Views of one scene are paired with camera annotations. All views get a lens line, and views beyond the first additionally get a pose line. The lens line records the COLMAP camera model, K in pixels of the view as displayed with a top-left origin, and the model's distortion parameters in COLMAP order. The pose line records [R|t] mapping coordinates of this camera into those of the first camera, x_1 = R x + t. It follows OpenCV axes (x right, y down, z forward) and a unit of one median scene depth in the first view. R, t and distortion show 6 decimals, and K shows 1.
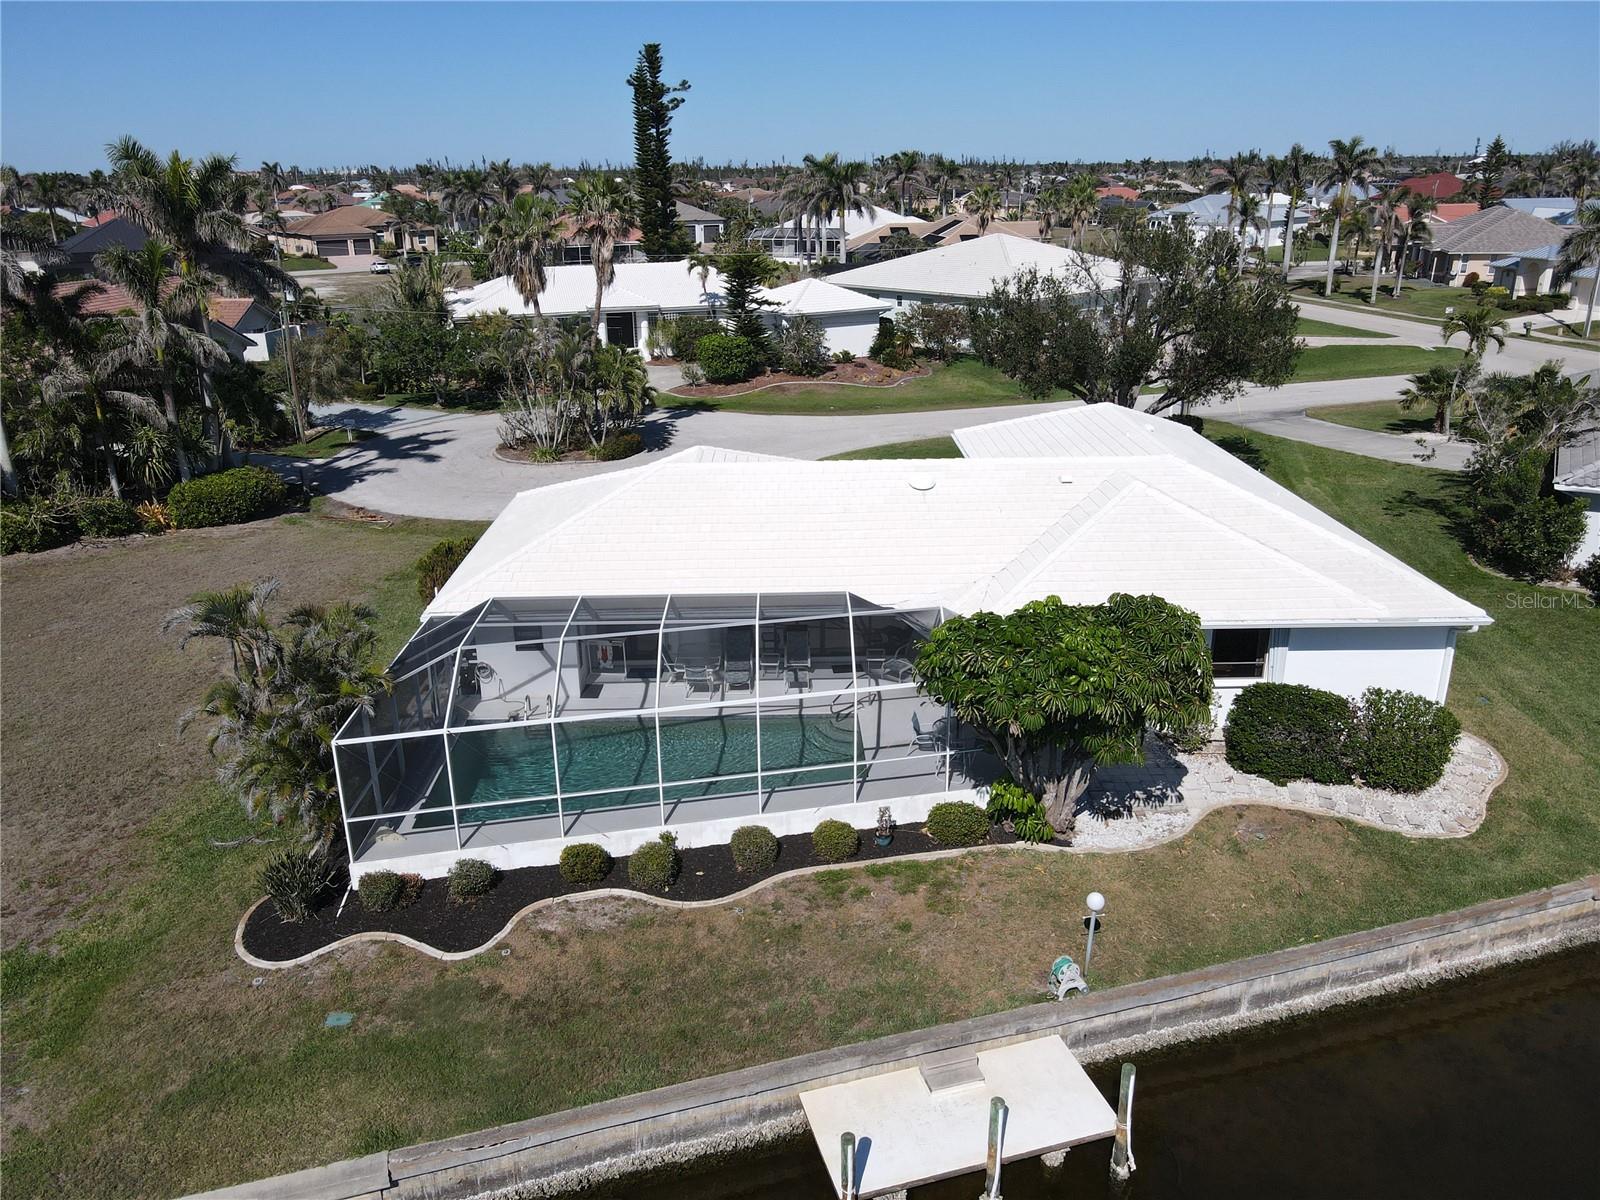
lens RADIAL K [[1181.6, 0, 793.9], [0, 1181.6, 593.2], [0, 0, 1]] dist [0.003604, 0.011350]
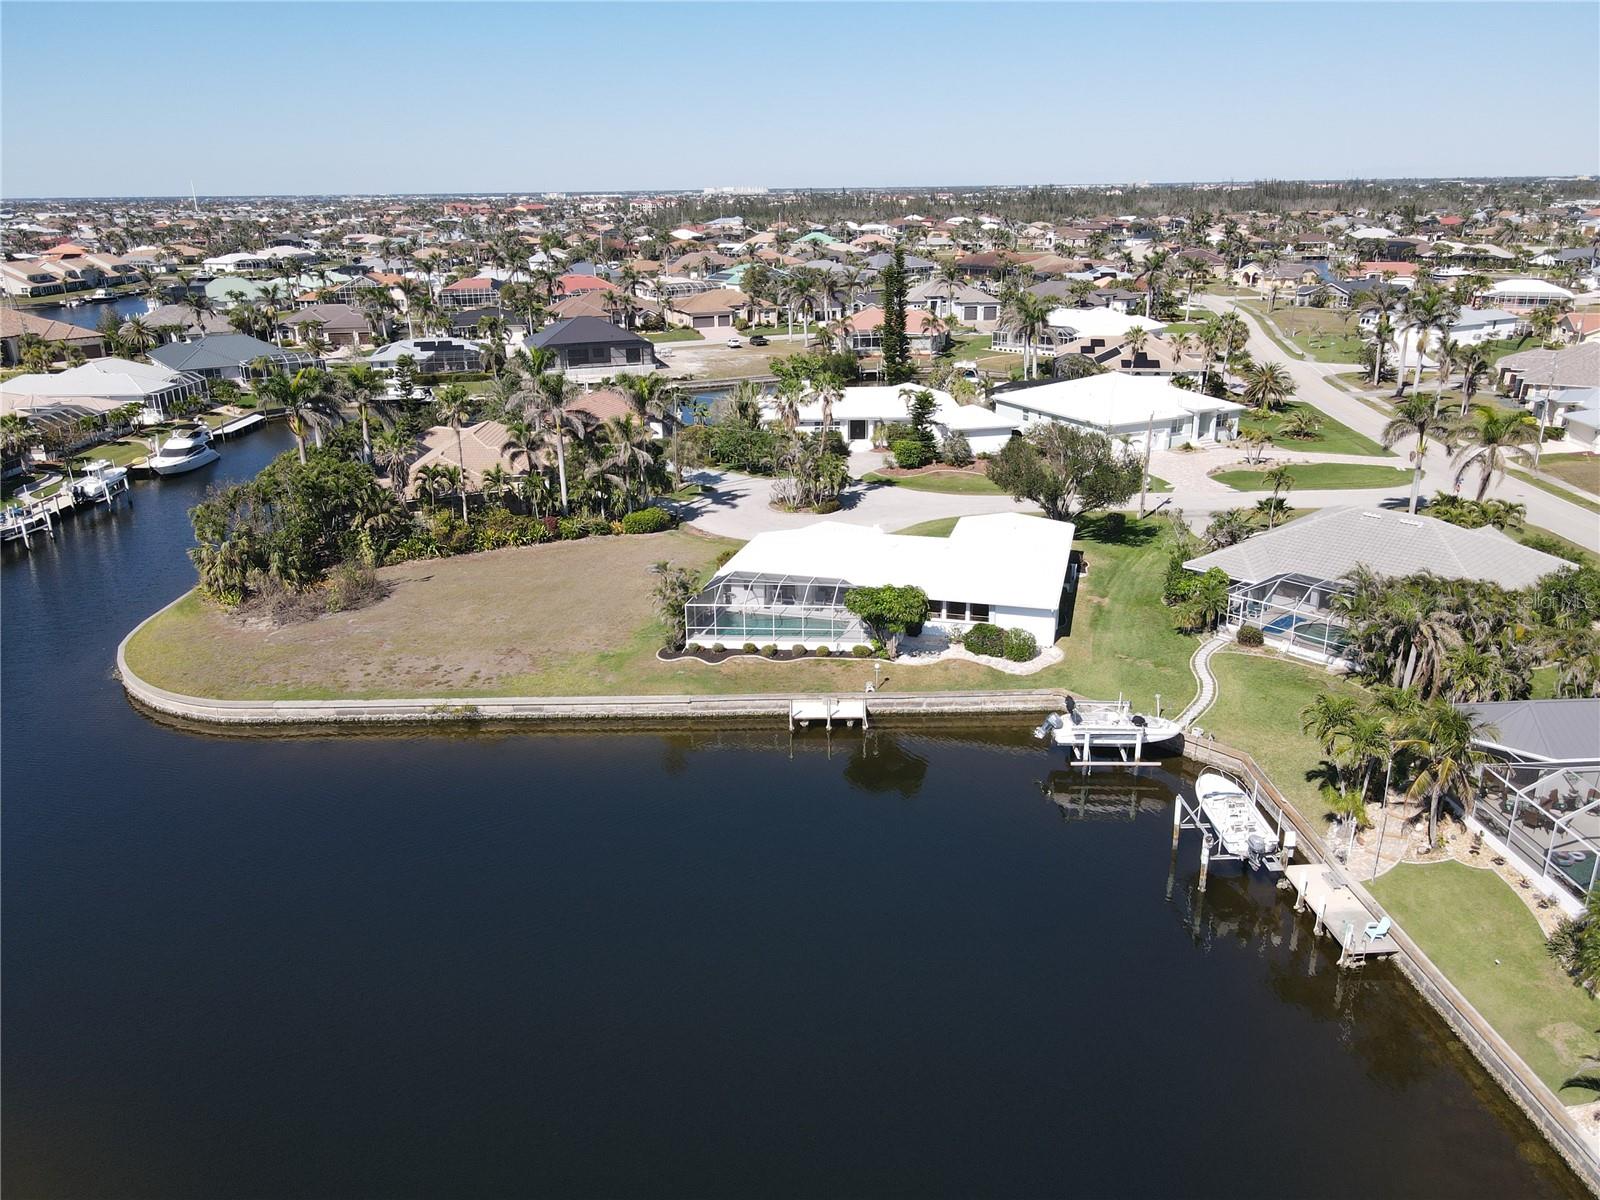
lens RADIAL K [[1181.6, 0, 793.9], [0, 1181.6, 593.2], [0, 0, 1]] dist [0.003604, 0.011350]
pose [[0.959154, 0.092410, -0.267363, 0.423359], [-0.094864, 0.995483, 0.003753, 0.020901], [0.266502, 0.021764, 0.963589, -1.137402]]
